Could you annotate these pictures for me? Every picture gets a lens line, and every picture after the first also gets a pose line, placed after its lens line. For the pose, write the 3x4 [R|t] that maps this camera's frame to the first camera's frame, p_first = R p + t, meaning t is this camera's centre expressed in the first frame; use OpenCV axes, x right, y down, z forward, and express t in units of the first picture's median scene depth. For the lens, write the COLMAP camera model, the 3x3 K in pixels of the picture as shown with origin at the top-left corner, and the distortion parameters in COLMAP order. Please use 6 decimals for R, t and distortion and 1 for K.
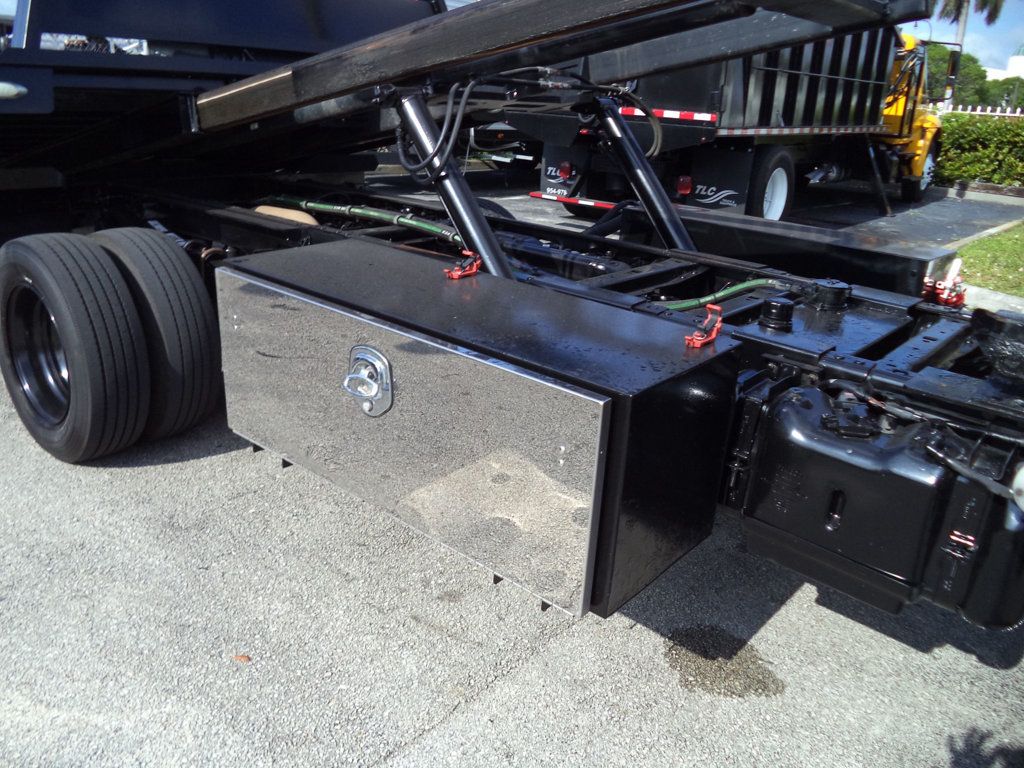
lens RADIAL K [[811.8, 0, 515.2], [0, 811.8, 387.6], [0, 0, 1]] dist [-0.016380, 0.002553]
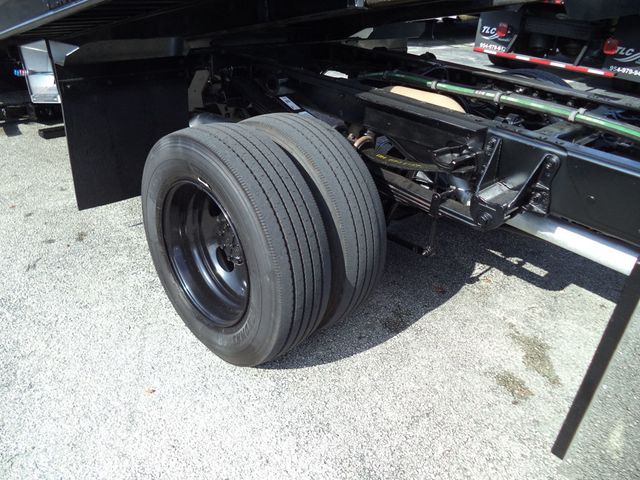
lens RADIAL K [[507.4, 0, 315.6], [0, 507.4, 238.4], [0, 0, 1]] dist [-0.016380, 0.002553]
pose [[0.993849, 0.063541, -0.090698, -0.348888], [-0.049116, 0.986967, 0.153245, -0.134847], [0.099254, -0.147848, 0.984017, 0.370873]]
